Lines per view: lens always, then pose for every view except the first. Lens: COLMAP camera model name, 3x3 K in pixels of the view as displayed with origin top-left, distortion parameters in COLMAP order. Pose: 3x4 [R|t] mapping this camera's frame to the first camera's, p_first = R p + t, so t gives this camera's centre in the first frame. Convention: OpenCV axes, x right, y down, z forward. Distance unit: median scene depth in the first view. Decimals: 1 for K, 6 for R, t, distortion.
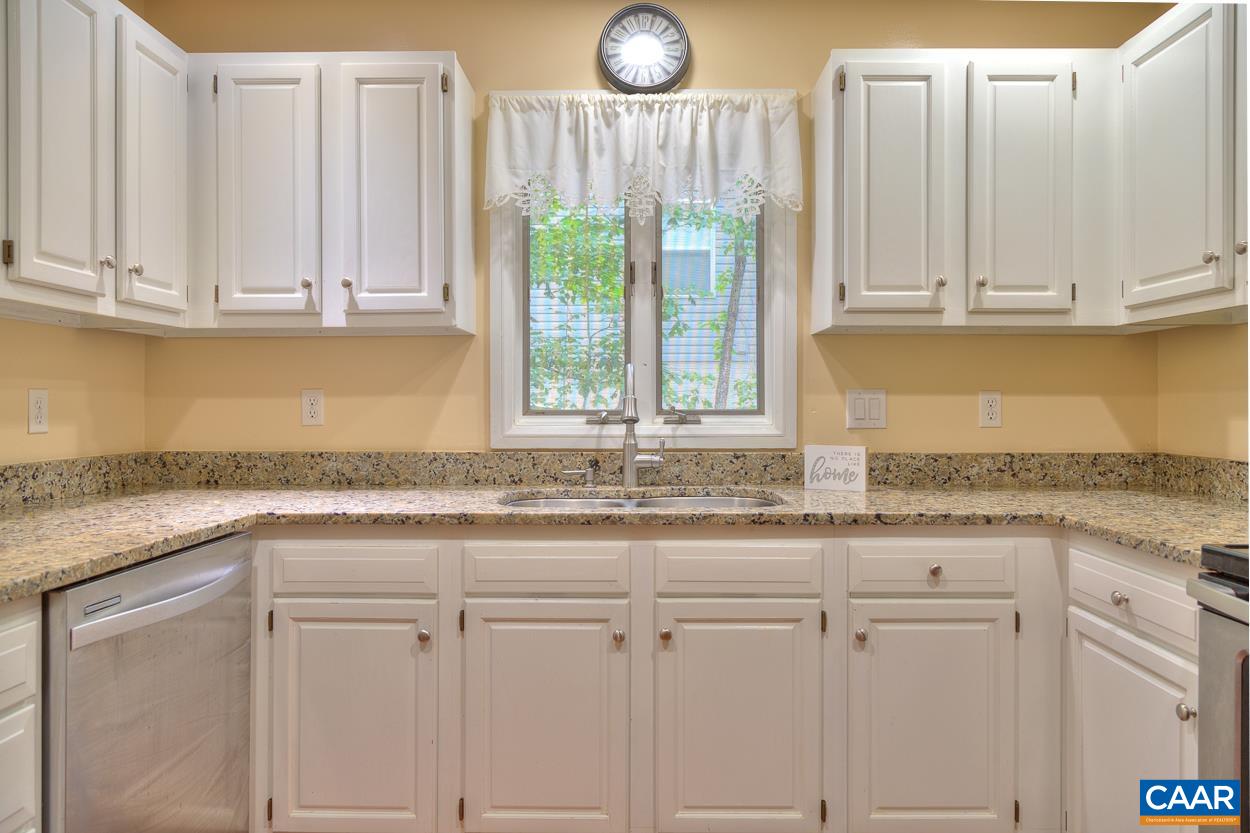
lens RADIAL K [[823.5, 0, 632.1], [0, 823.5, 403.1], [0, 0, 1]] dist [0.002832, -0.002969]
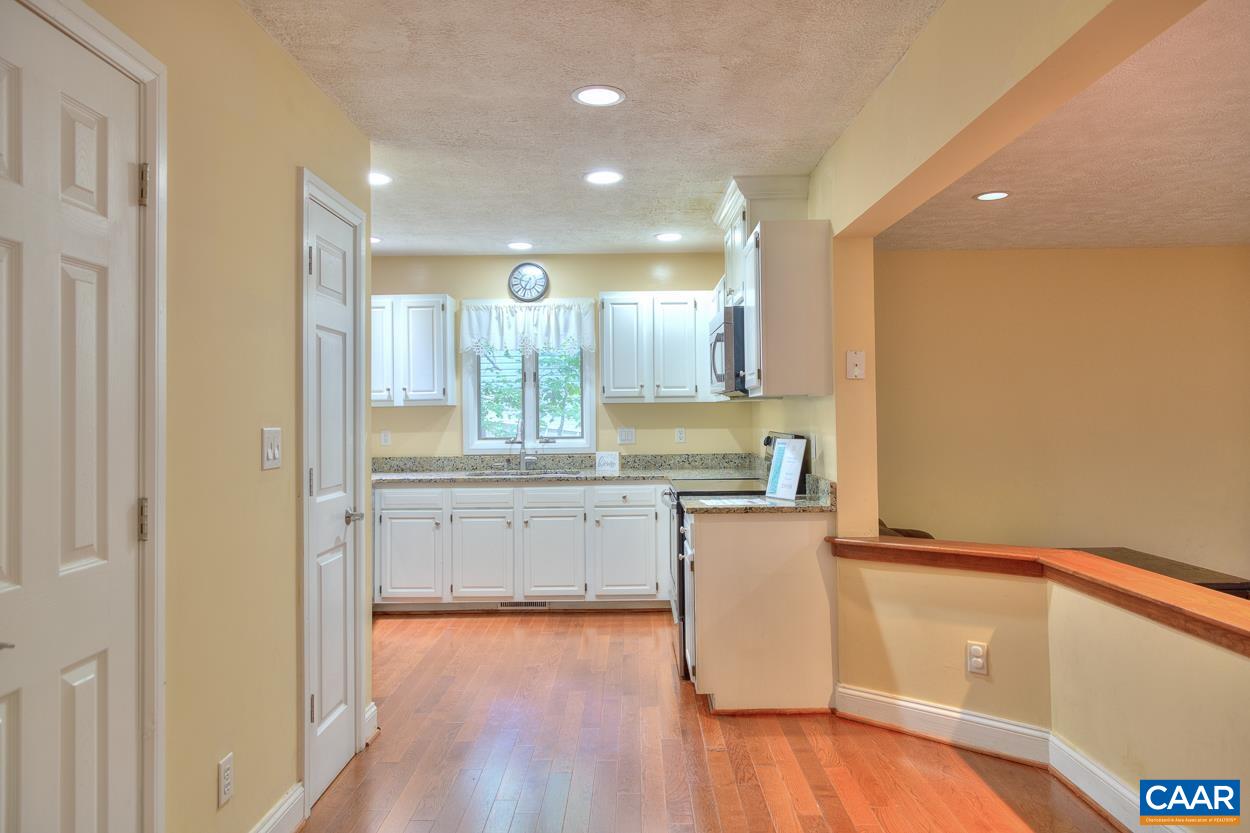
lens RADIAL K [[821.1, 0, 624.1], [0, 821.1, 395.7], [0, 0, 1]] dist [-0.002740, -0.001241]
pose [[0.999920, -0.011401, 0.005538, 0.274676], [0.011516, 0.999708, -0.021225, -0.057753], [-0.005295, 0.021287, 0.999759, -1.339972]]
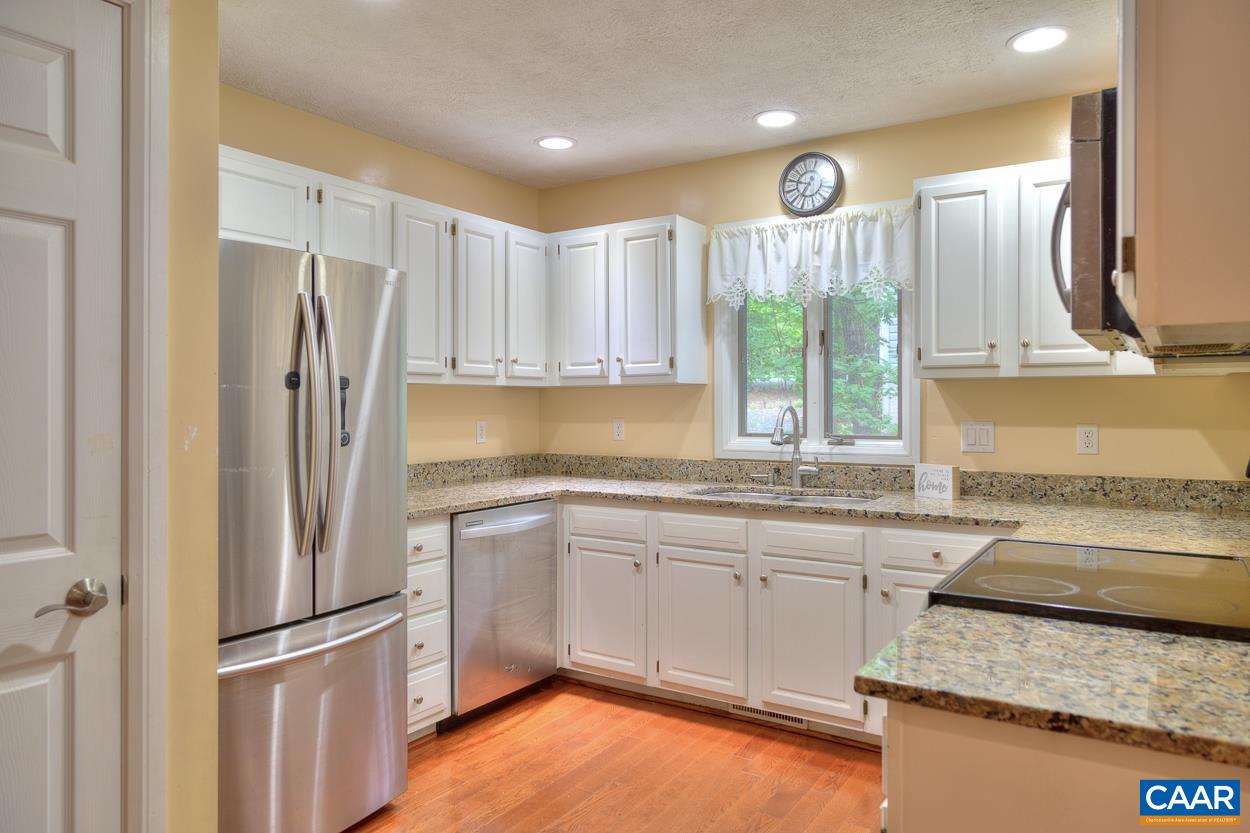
lens RADIAL K [[823.5, 0, 632.1], [0, 823.5, 403.1], [0, 0, 1]] dist [0.002832, -0.002969]
pose [[0.846306, -0.002201, -0.532693, 0.530183], [0.003029, 0.999995, 0.000679, -0.049965], [0.532689, -0.002188, 0.846308, -0.392012]]
